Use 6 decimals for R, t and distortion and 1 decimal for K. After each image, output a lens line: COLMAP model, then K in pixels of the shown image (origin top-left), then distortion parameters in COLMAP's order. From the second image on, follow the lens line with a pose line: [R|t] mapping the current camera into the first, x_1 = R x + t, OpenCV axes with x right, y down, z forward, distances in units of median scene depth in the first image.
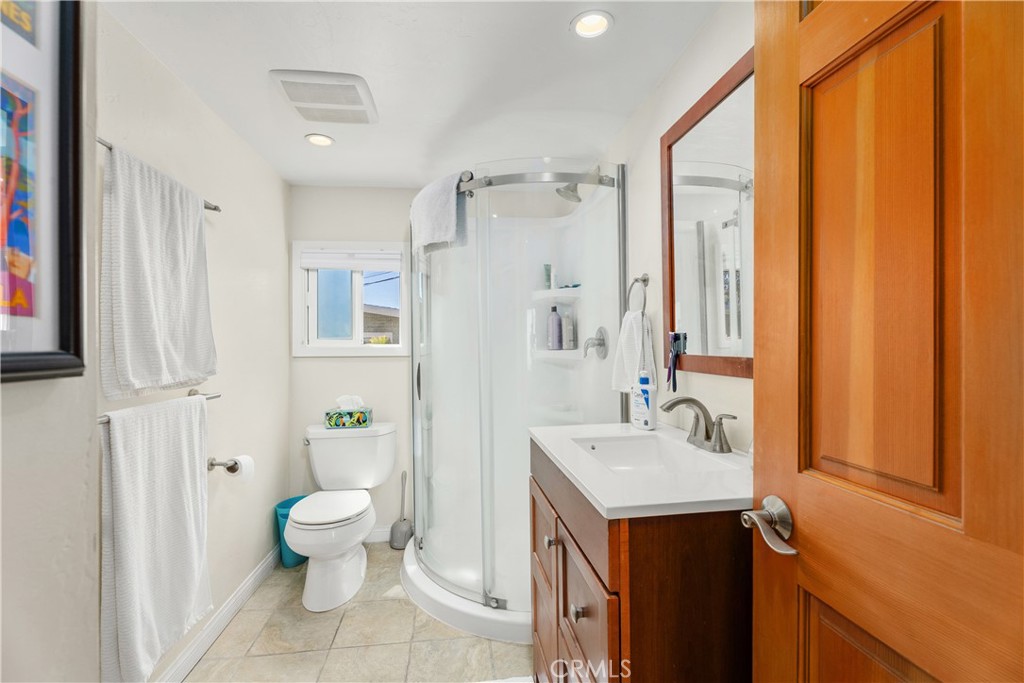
lens RADIAL K [[462.5, 0, 512.4], [0, 462.5, 344.0], [0, 0, 1]] dist [0.004239, -0.000186]
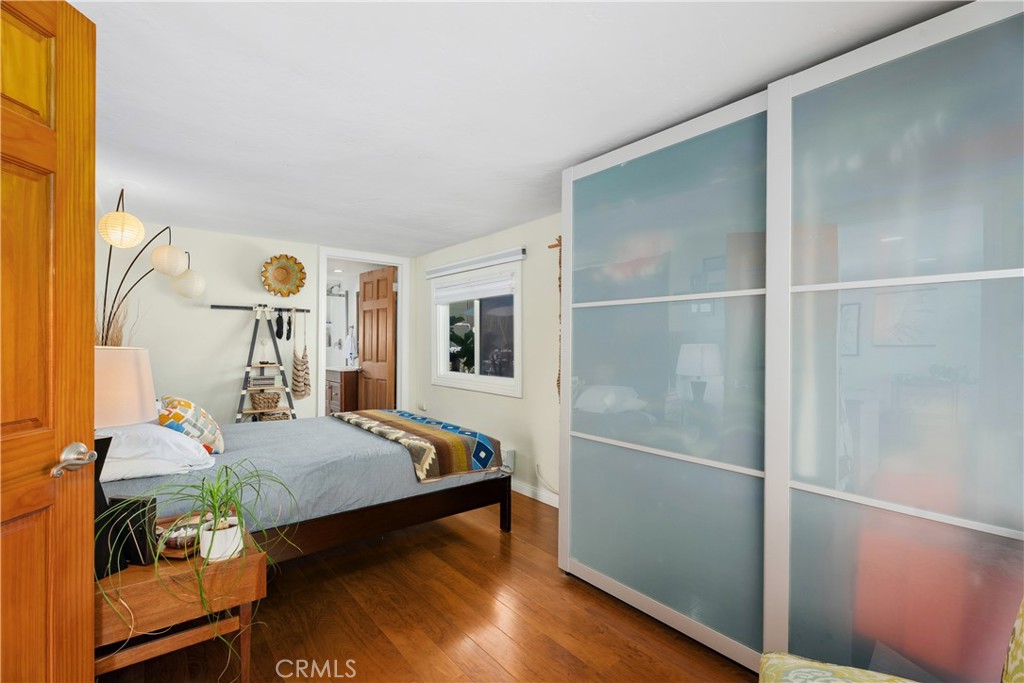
lens RADIAL K [[462.5, 0, 510.3], [0, 462.5, 341.8], [0, 0, 1]] dist [0.004239, -0.000186]
pose [[0.855450, 0.010404, 0.517781, -0.478164], [-0.008103, 0.999945, -0.006705, -0.006547], [-0.517823, 0.001540, 0.855487, -2.463223]]
